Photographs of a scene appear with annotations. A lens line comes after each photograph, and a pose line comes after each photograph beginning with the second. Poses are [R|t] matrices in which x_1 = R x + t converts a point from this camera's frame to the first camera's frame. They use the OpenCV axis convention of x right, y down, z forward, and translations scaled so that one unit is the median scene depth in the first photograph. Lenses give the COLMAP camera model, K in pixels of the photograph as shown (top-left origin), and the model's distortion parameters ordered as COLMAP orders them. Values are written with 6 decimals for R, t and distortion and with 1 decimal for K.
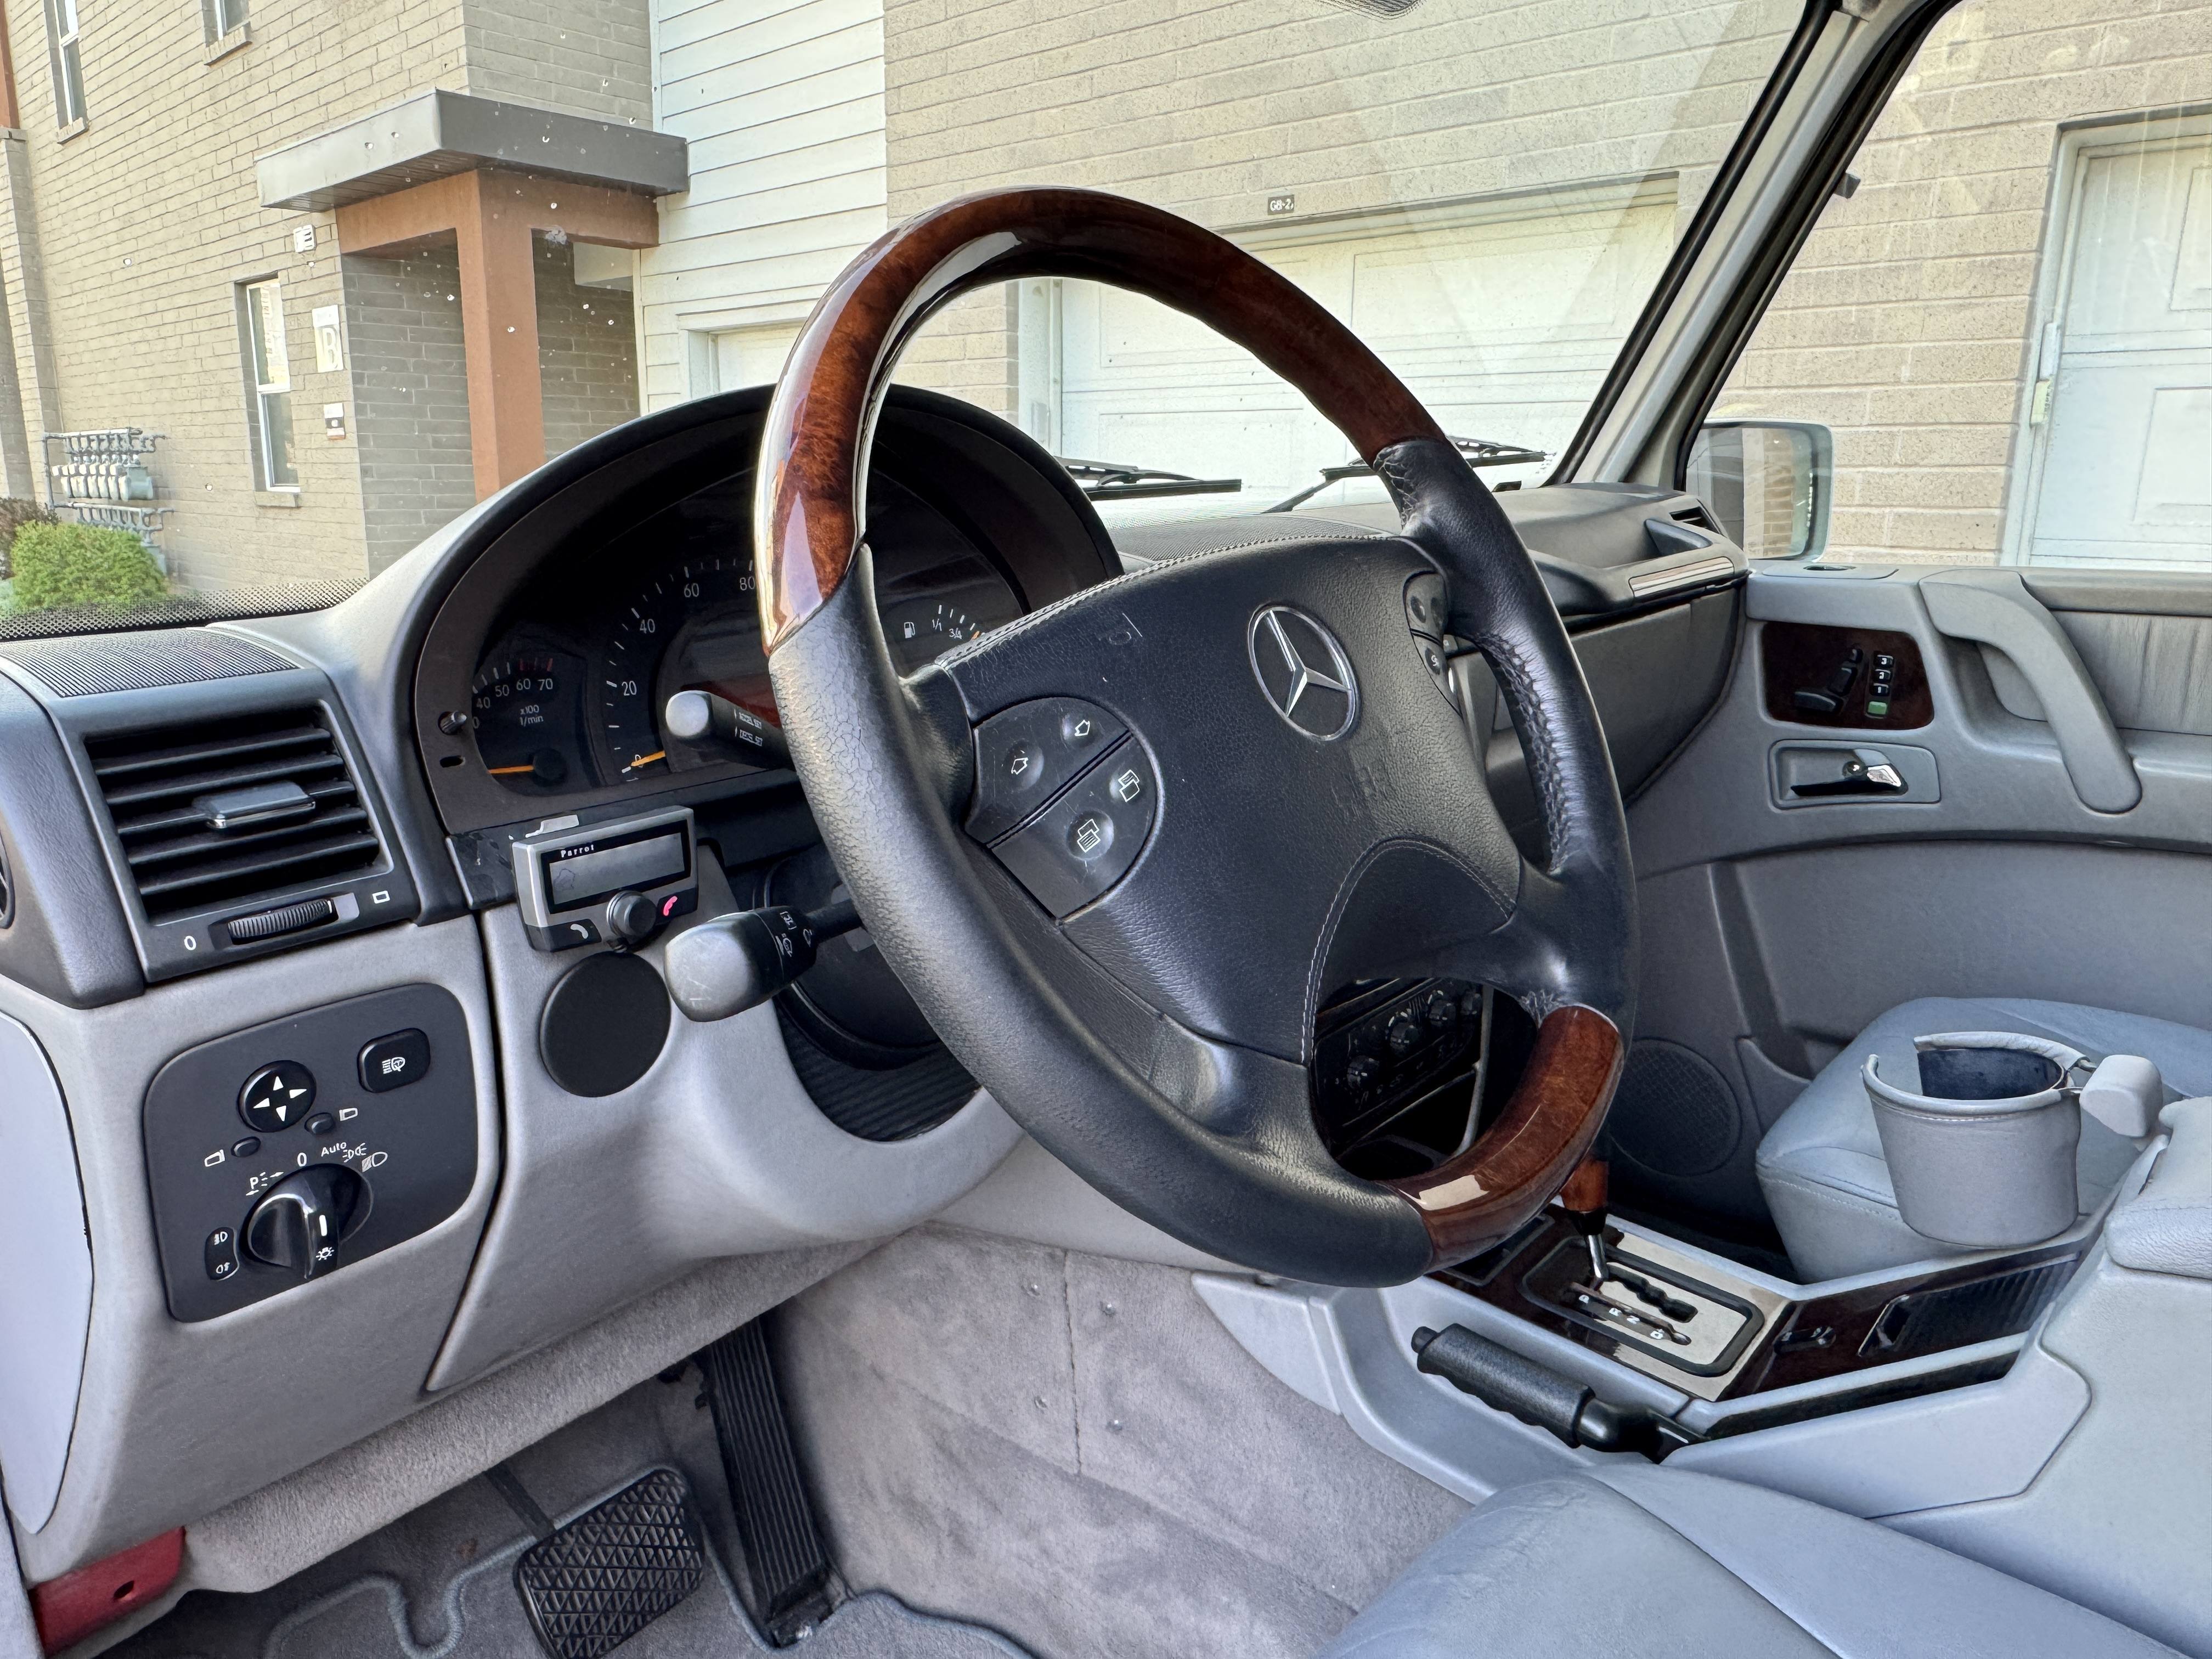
lens RADIAL K [[1485.3, 0, 1050.0], [0, 1485.3, 825.0], [0, 0, 1]] dist [-0.003623, 0.000636]
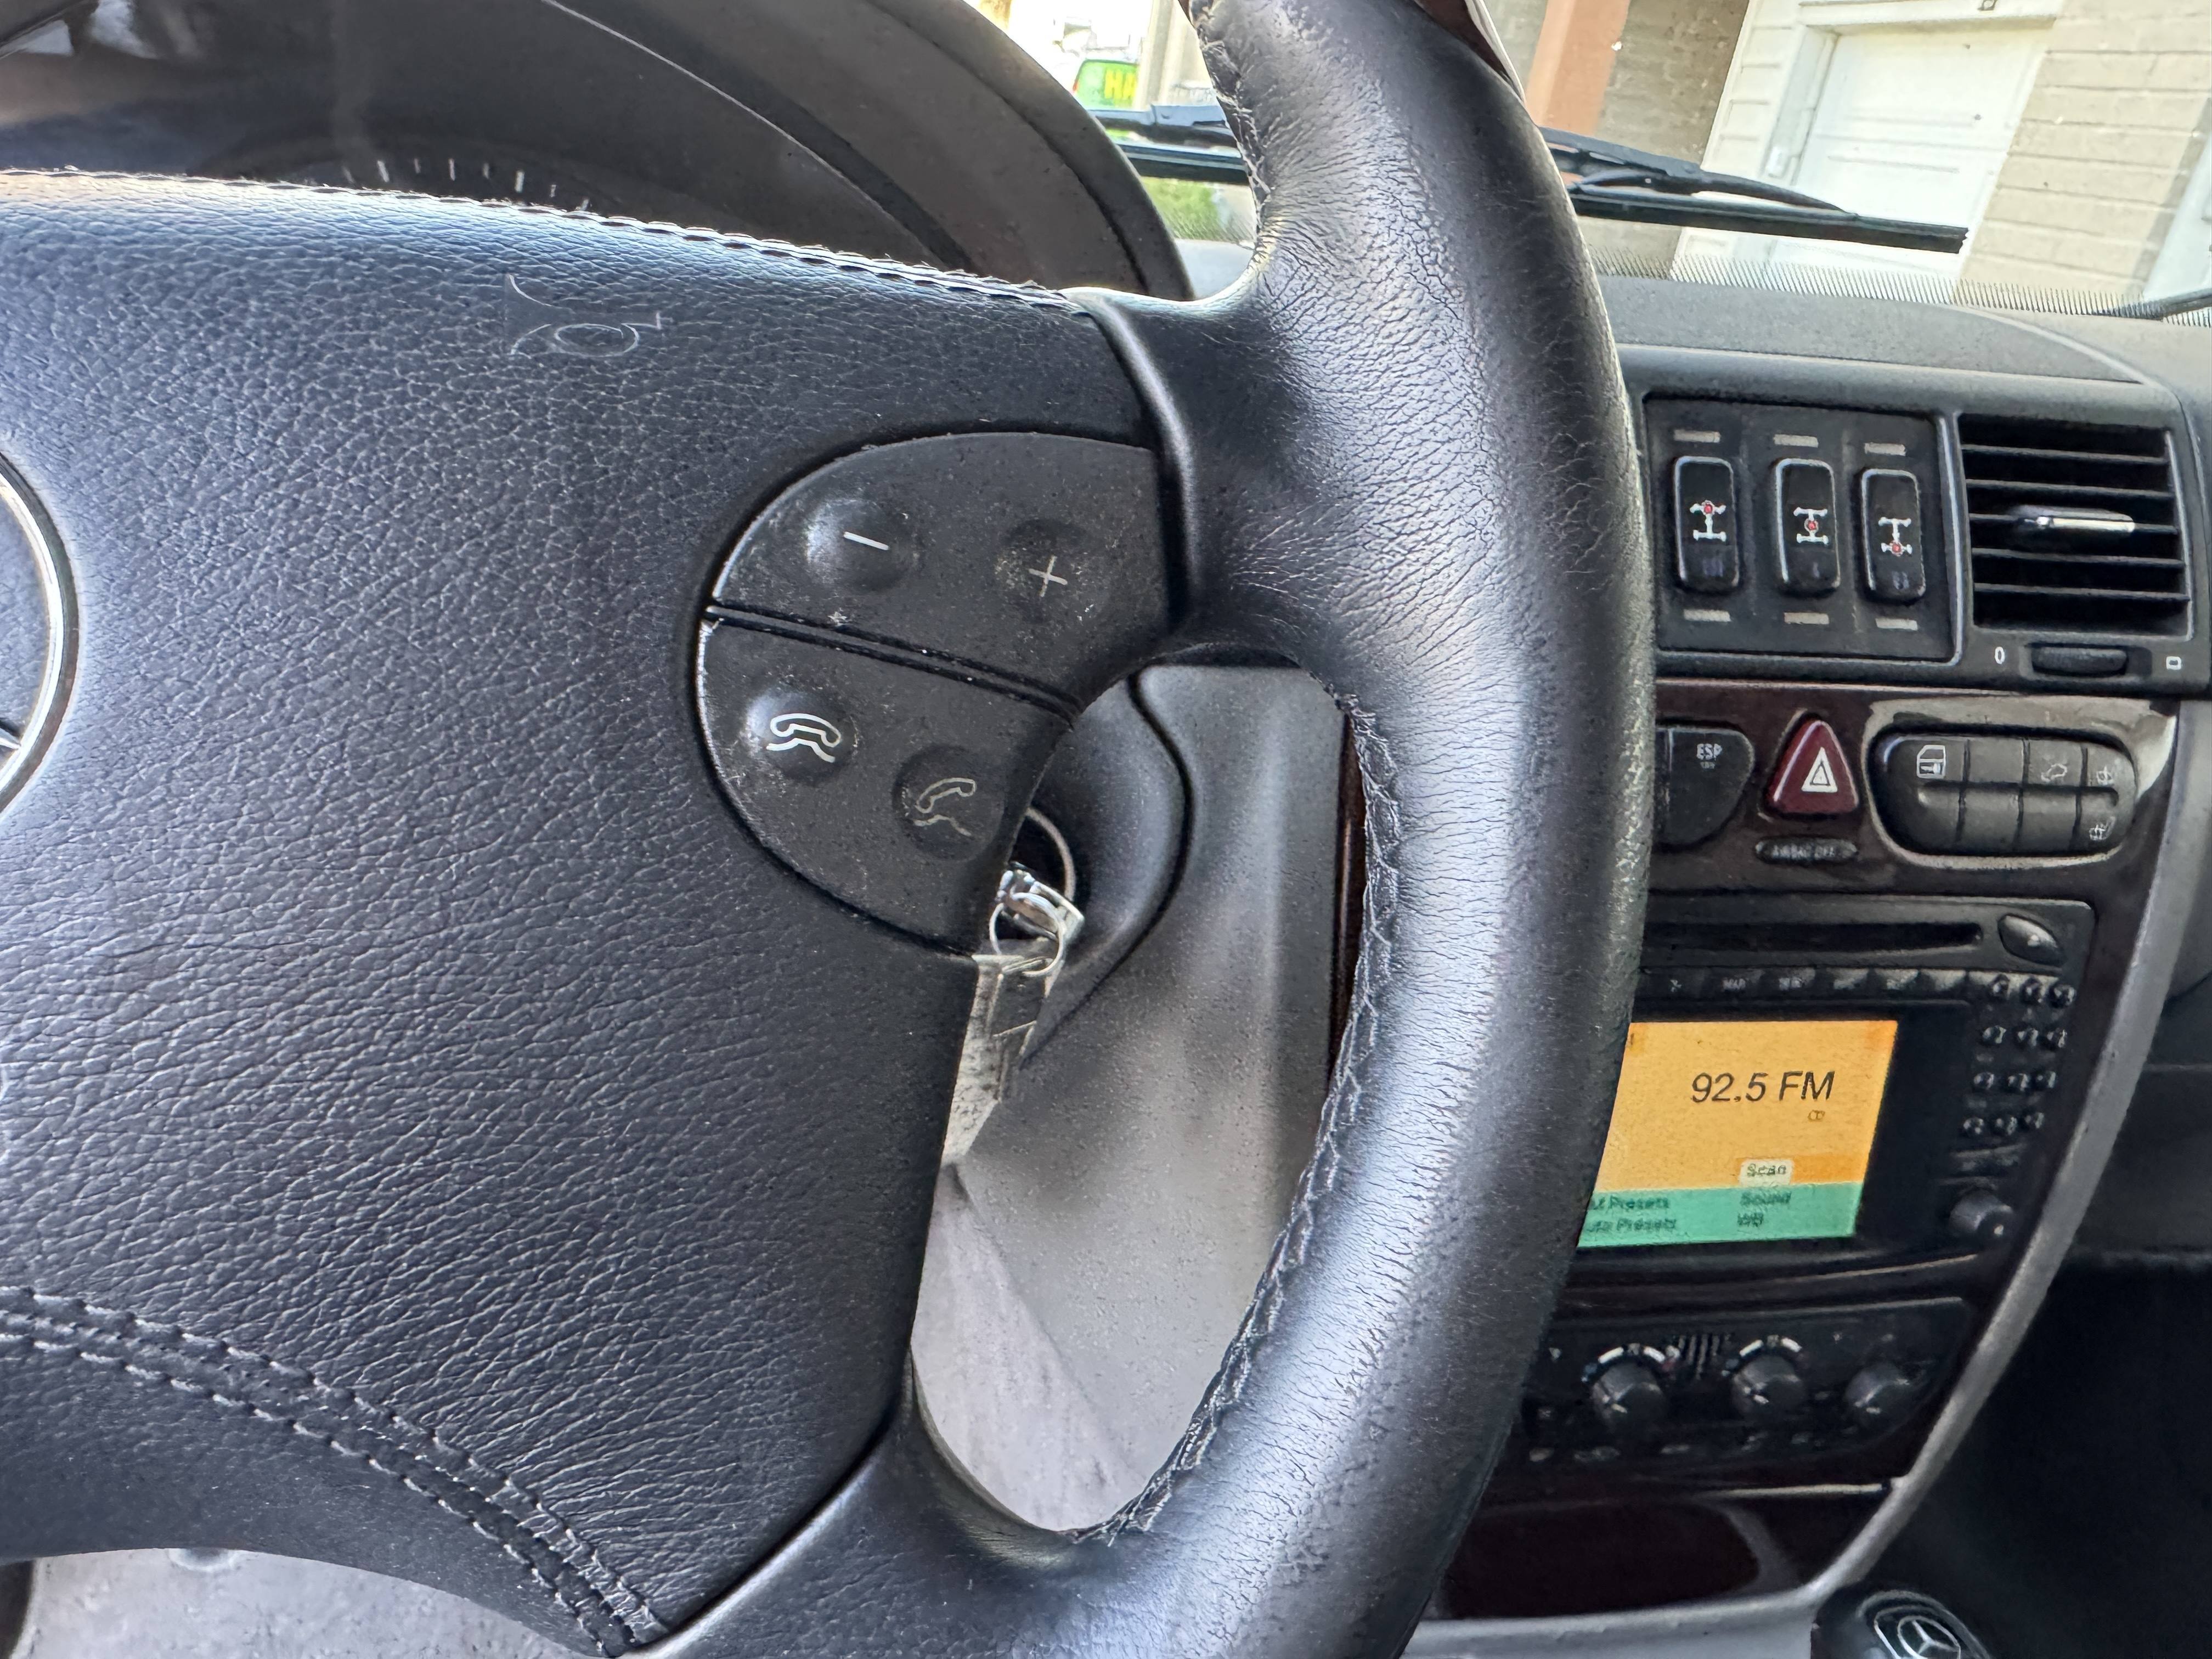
lens RADIAL K [[1502.9, 0, 1044.1], [0, 1502.9, 828.3], [0, 0, 1]] dist [-0.004884, -0.003920]
pose [[0.772828, 0.360807, -0.522069, 0.259041], [-0.262466, 0.930721, 0.254697, -0.102607], [0.577797, -0.059811, 0.813986, 0.449090]]
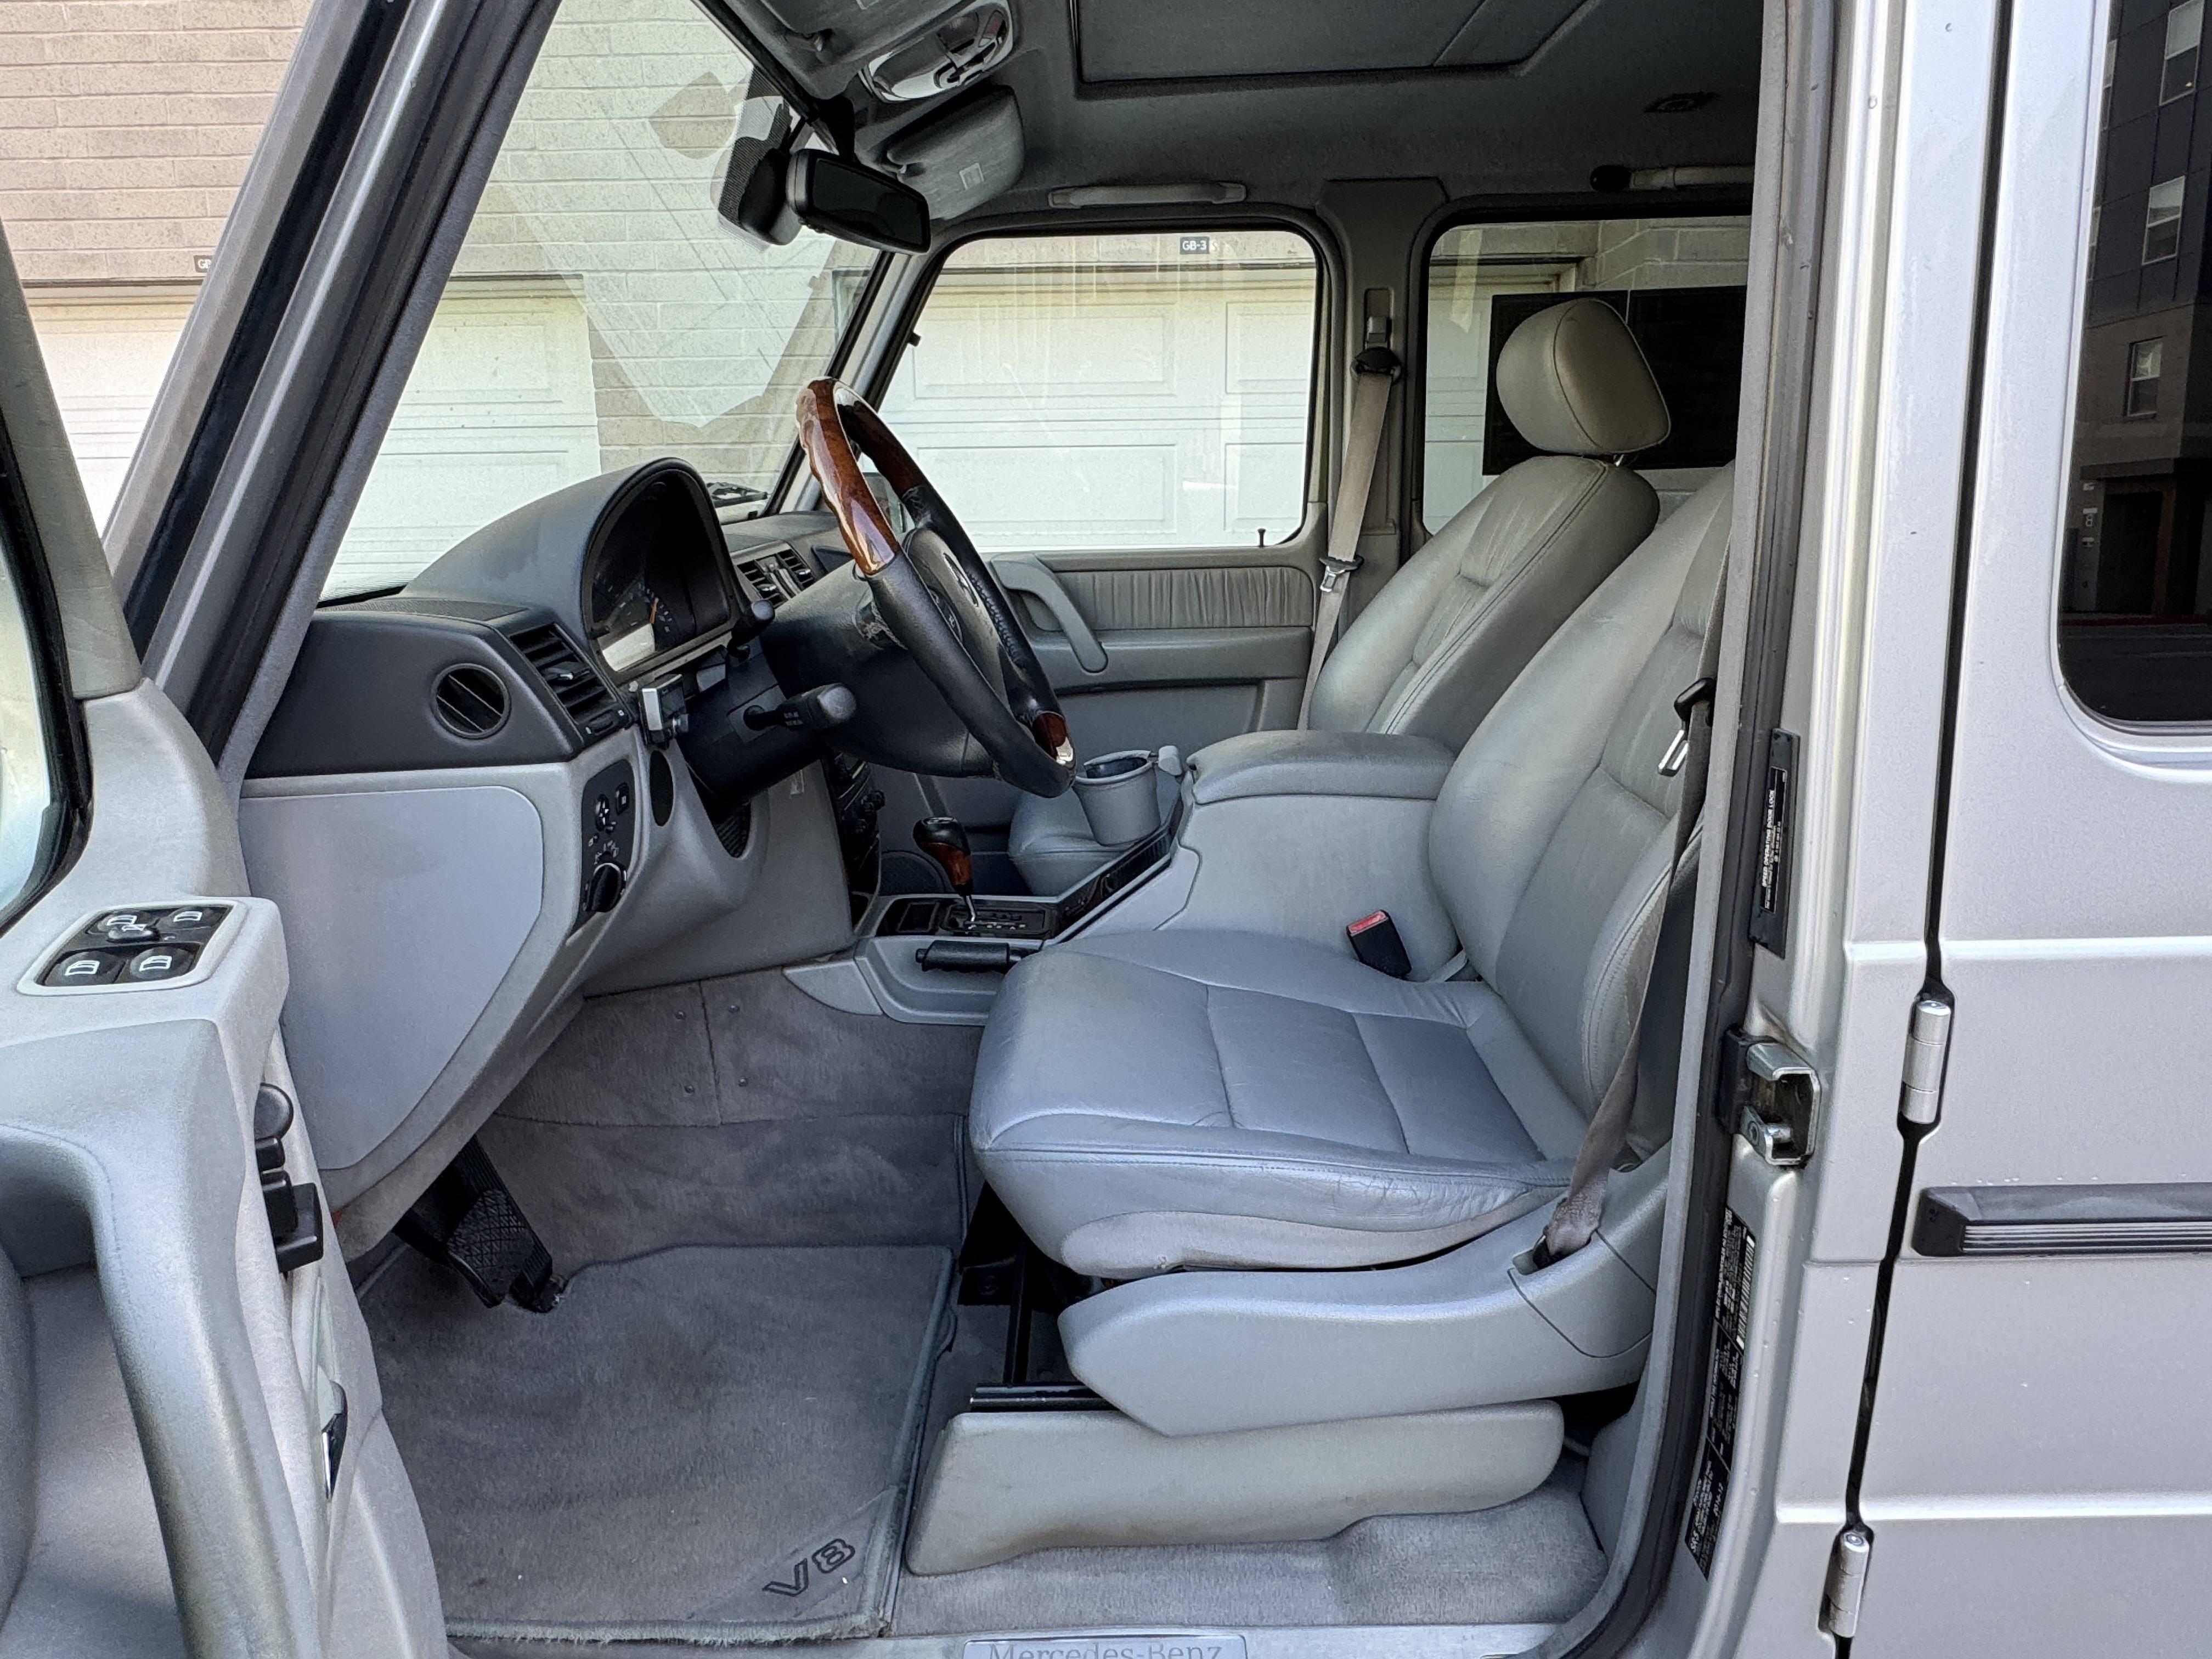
lens RADIAL K [[1348.2, 0, 1088.9], [0, 1348.2, 822.2], [0, 0, 1]] dist [-0.004268, 0.001505]
pose [[0.738331, -0.168770, 0.652981, -0.602864], [0.173232, 0.983158, 0.058233, 0.100151], [-0.651811, 0.070122, 0.755132, -0.403962]]
